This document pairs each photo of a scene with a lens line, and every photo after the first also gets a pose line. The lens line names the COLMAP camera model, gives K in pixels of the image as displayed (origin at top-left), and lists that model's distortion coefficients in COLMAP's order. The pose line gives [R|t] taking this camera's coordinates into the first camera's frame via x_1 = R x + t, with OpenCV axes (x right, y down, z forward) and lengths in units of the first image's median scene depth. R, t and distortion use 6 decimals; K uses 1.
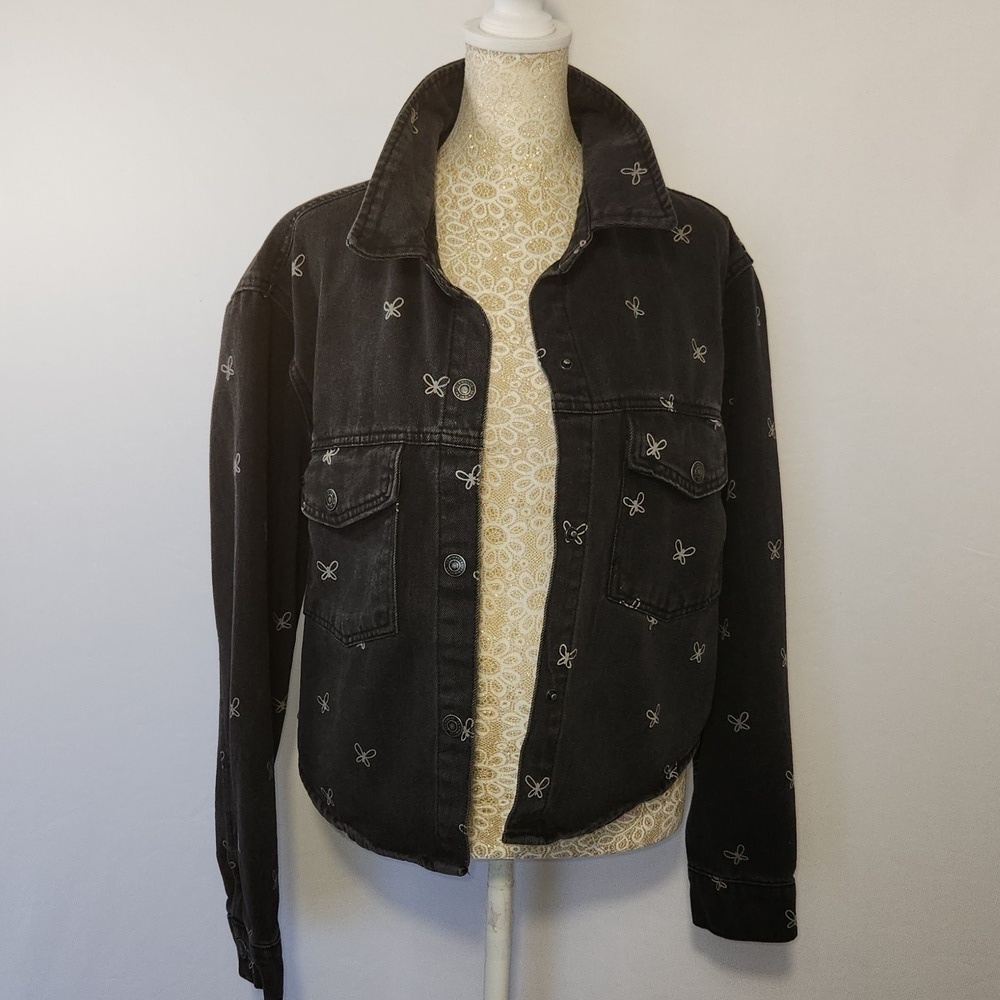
lens RADIAL K [[1497.5, 0, 535.6], [0, 1497.5, 487.9], [0, 0, 1]] dist [0.030093, 0.000000]
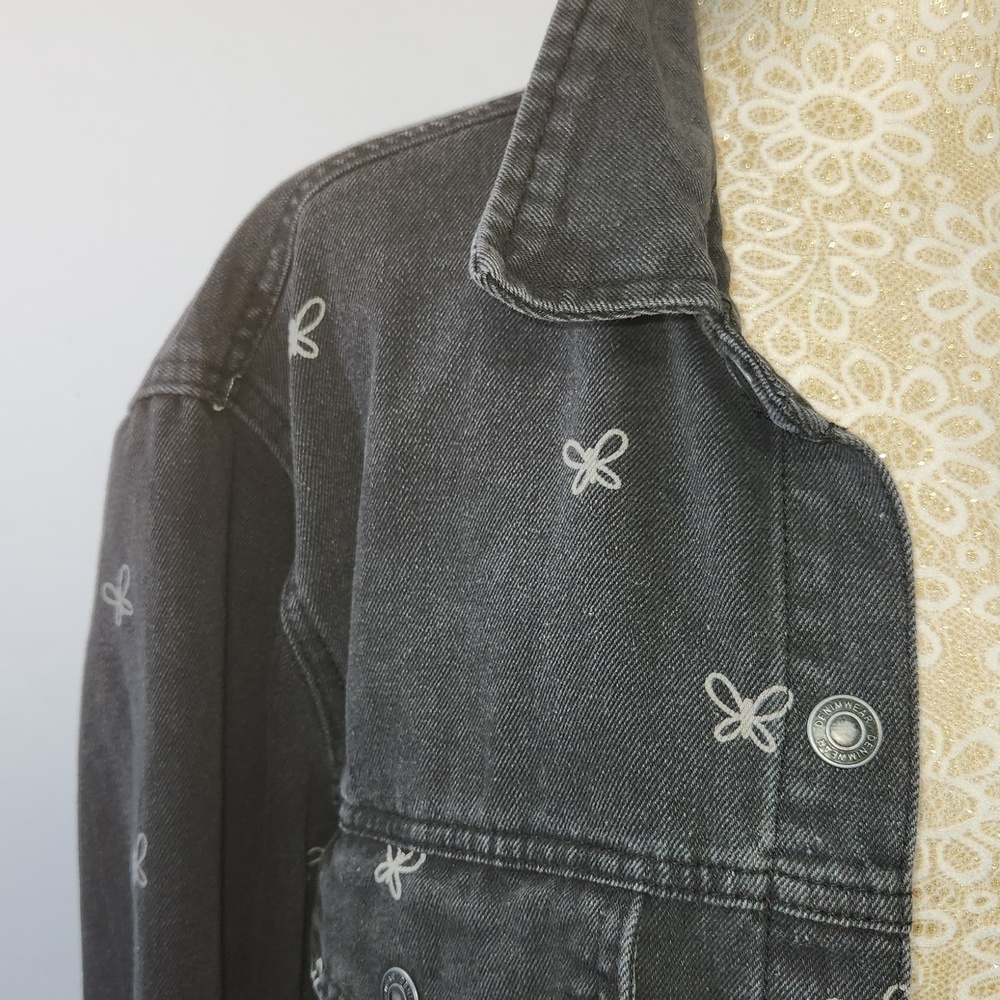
lens RADIAL K [[1559.9, 0, 527.1], [0, 1559.9, 466.7], [0, 0, 1]] dist [0.044918, 0.000000]
pose [[0.999977, -0.003262, 0.005937, -0.109293], [0.003439, 0.999541, -0.030112, -0.105223], [-0.005836, 0.030132, 0.999529, 0.633754]]
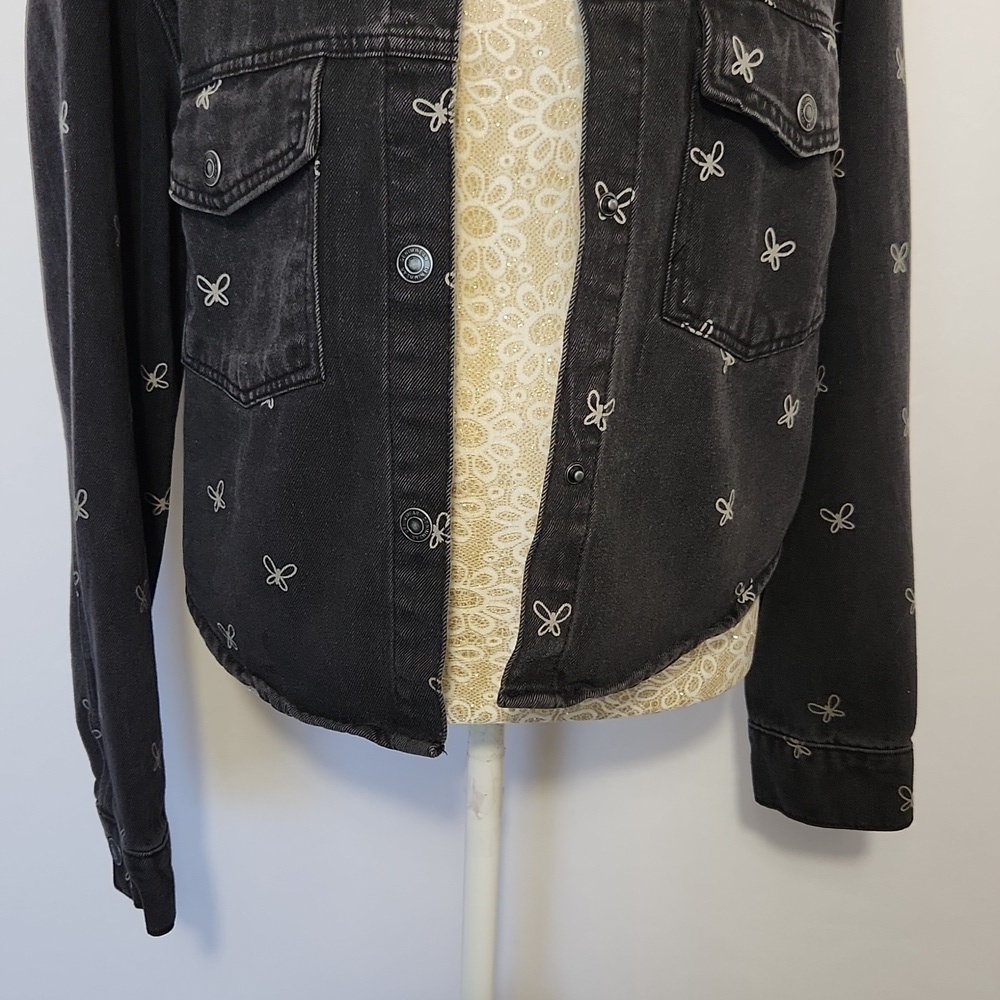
lens RADIAL K [[1497.5, 0, 508.5], [0, 1497.5, 502.0], [0, 0, 1]] dist [0.030093, 0.000000]
pose [[0.999819, -0.012135, 0.014684, -0.024725], [0.010184, 0.991931, 0.126371, 0.067915], [-0.016099, -0.126198, 0.991874, 0.366139]]
